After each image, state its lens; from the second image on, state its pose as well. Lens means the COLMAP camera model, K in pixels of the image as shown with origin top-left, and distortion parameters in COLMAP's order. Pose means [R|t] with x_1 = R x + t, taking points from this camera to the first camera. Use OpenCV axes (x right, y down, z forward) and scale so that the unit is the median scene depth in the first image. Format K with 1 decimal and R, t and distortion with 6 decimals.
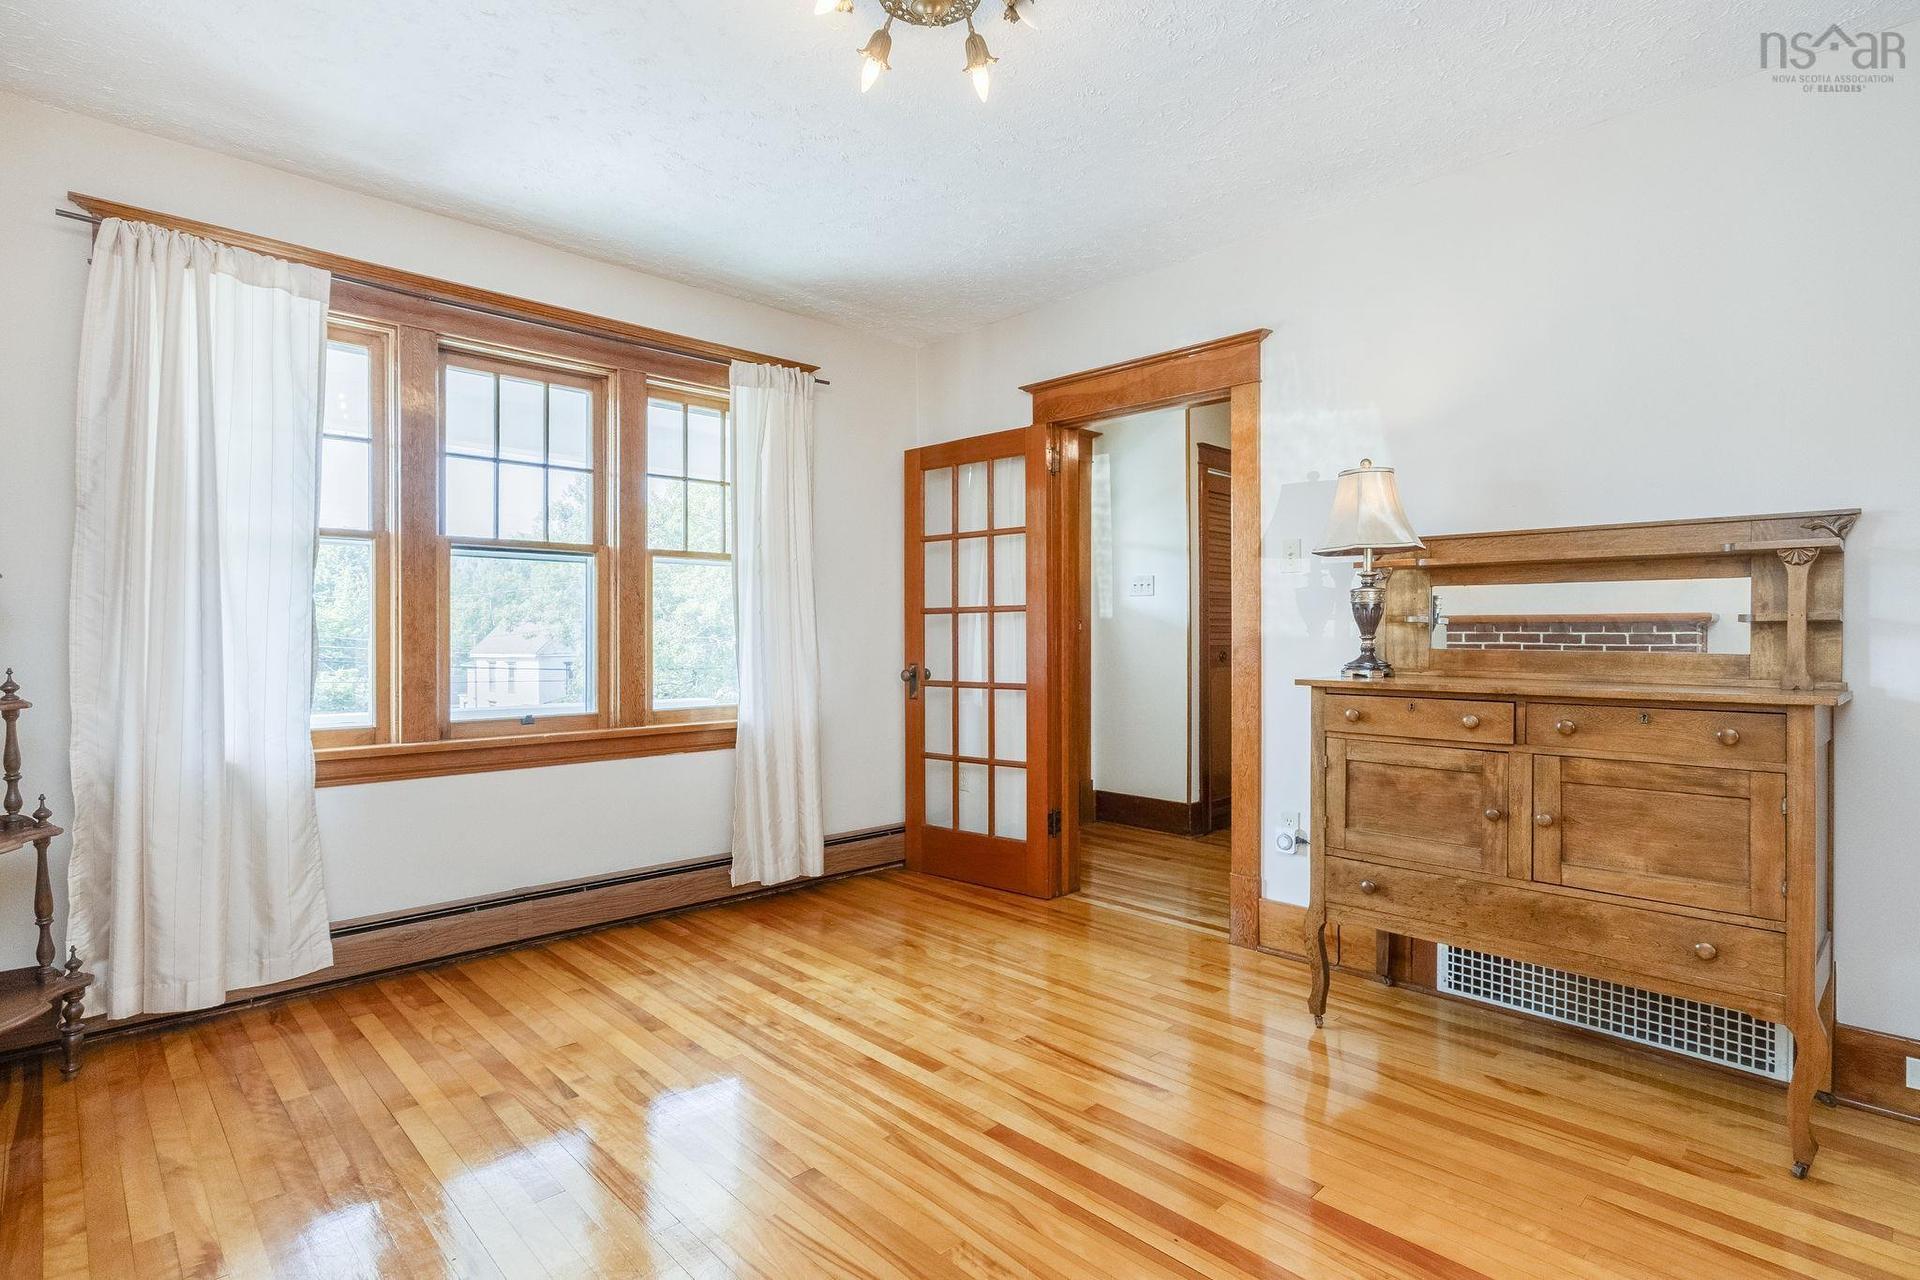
lens RADIAL K [[945.8, 0, 956.3], [0, 945.8, 634.3], [0, 0, 1]] dist [-0.003503, 0.000610]
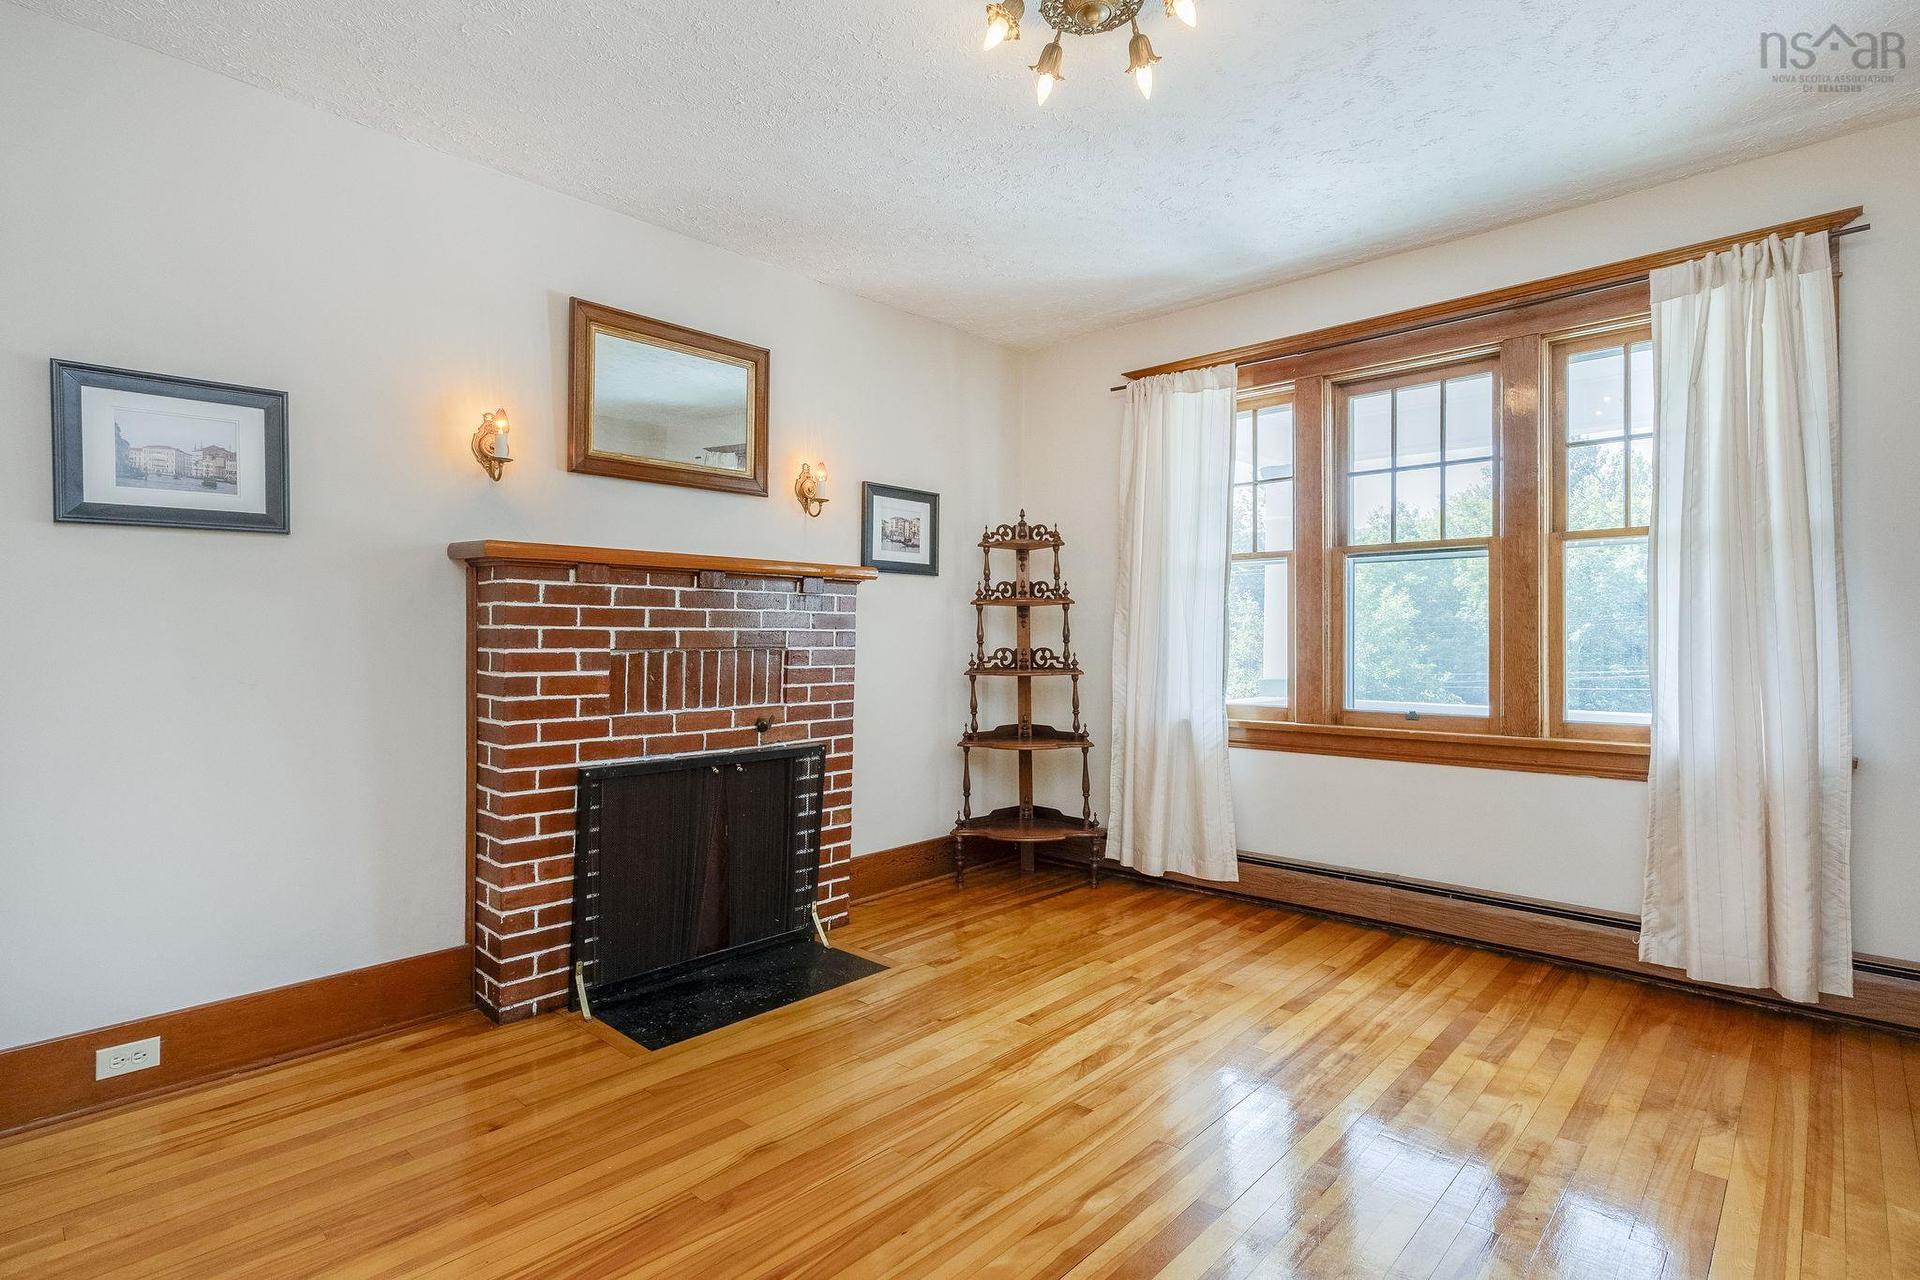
lens RADIAL K [[945.8, 0, 966.5], [0, 945.8, 635.5], [0, 0, 1]] dist [-0.003503, 0.000610]
pose [[0.059937, -0.002553, -0.998199, 0.580705], [0.000661, 0.999997, -0.002518, 0.005347], [0.998202, -0.000508, 0.059938, 0.480815]]
